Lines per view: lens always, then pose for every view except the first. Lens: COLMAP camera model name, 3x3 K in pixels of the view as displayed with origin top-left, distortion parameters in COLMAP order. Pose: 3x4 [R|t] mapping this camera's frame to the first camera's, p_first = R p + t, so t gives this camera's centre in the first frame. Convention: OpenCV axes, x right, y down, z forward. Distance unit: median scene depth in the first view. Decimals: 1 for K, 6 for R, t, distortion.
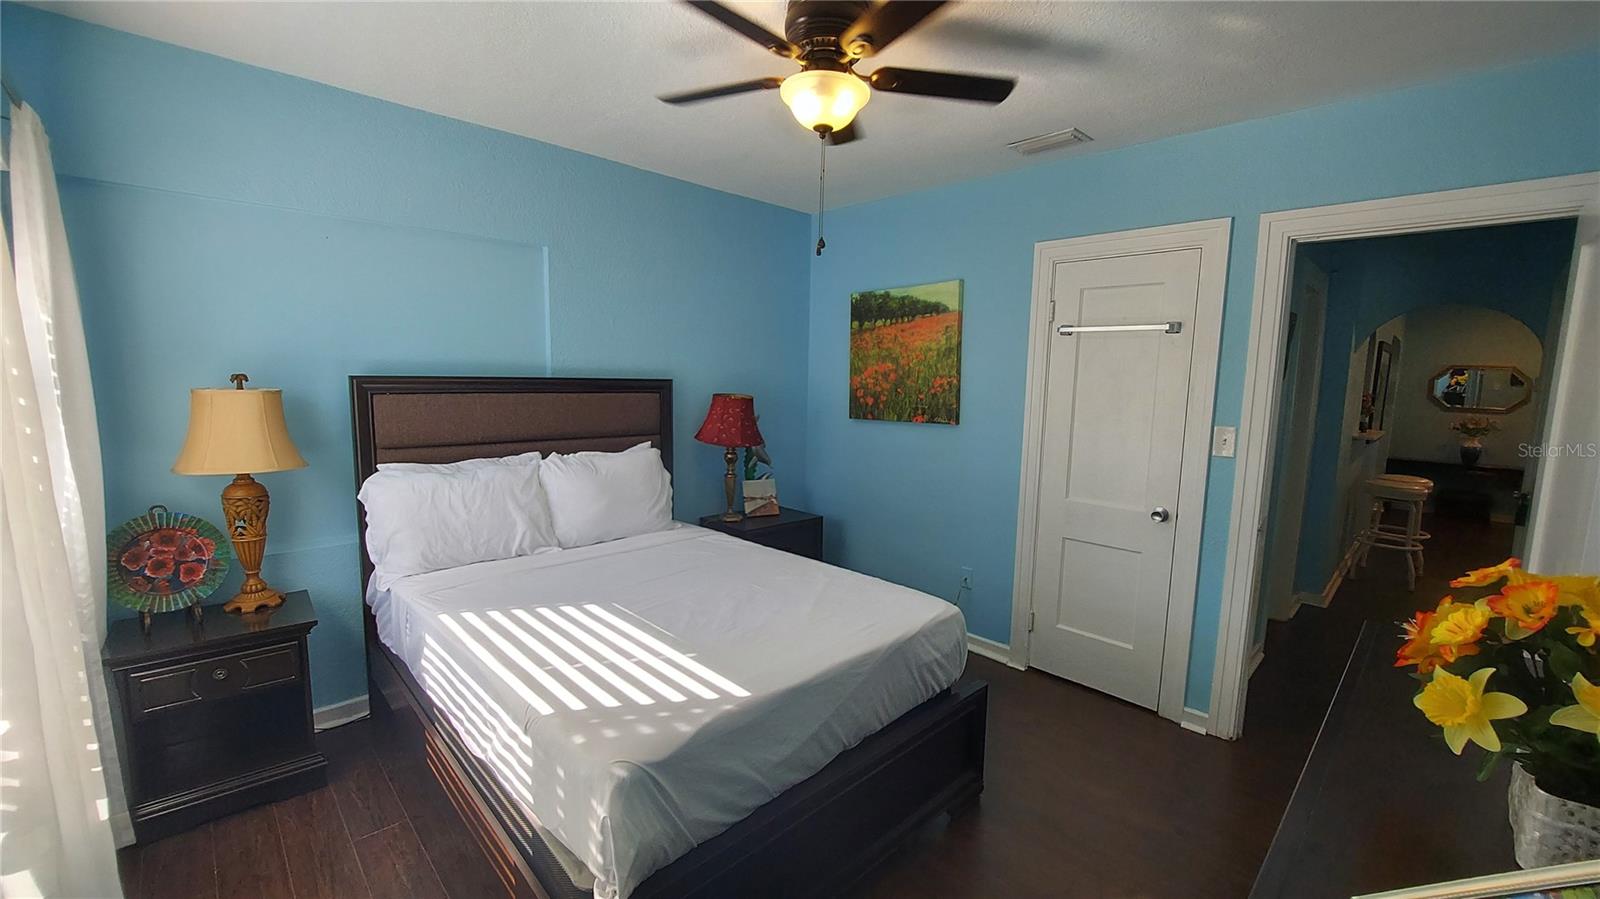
lens RADIAL K [[641.1, 0, 804.8], [0, 641.1, 457.9], [0, 0, 1]] dist [-0.018875, 0.001299]
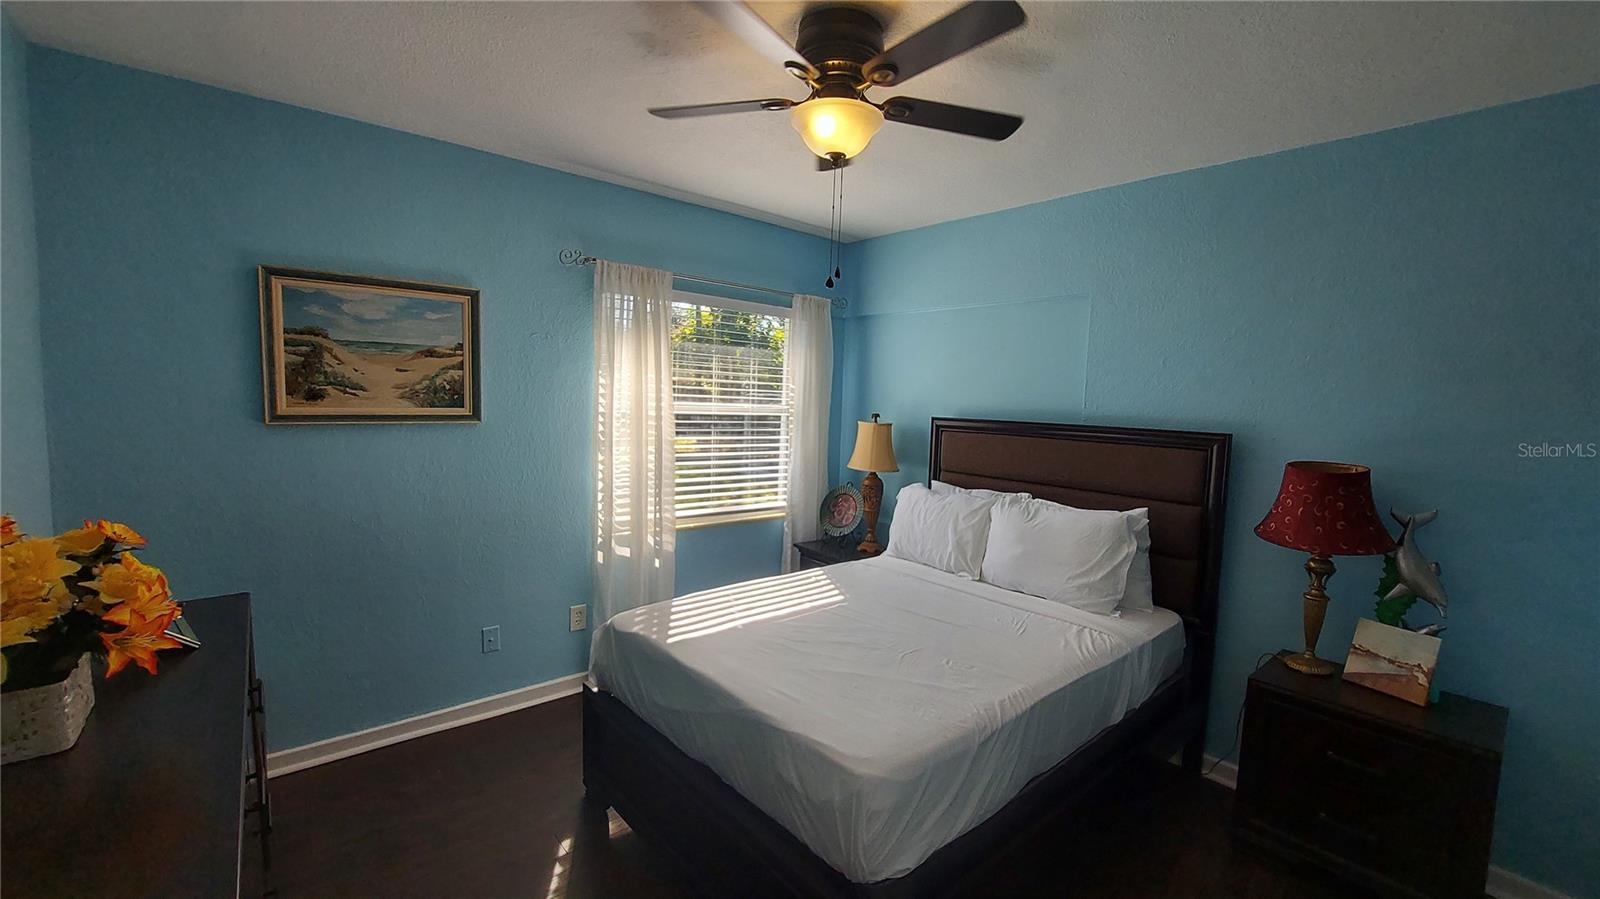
lens RADIAL K [[641.1, 0, 805.8], [0, 641.1, 458.7], [0, 0, 1]] dist [-0.018875, 0.001299]
pose [[-0.065124, 0.064882, -0.995766, 0.516600], [-0.165062, 0.983437, 0.074874, -0.067482], [0.984131, 0.169239, -0.053336, 0.553723]]
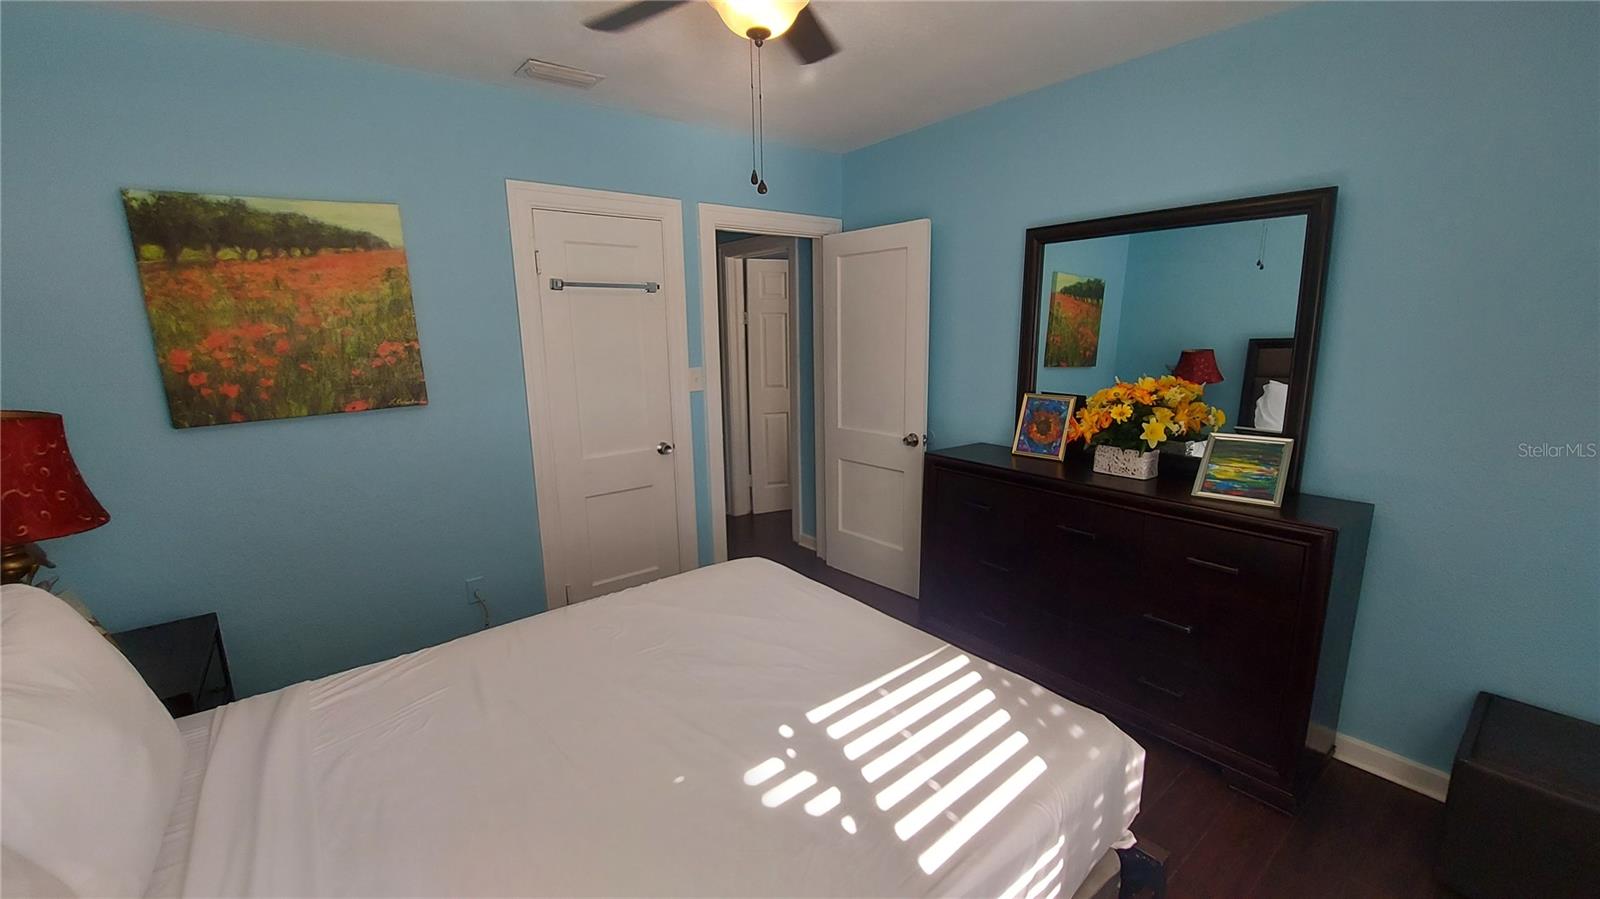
lens RADIAL K [[641.1, 0, 798.2], [0, 641.1, 446.2], [0, 0, 1]] dist [-0.018875, 0.001299]
pose [[0.092152, -0.203859, 0.974654, -0.439562], [0.148558, 0.970678, 0.188982, -0.077008], [-0.984601, 0.127378, 0.119735, 0.469734]]
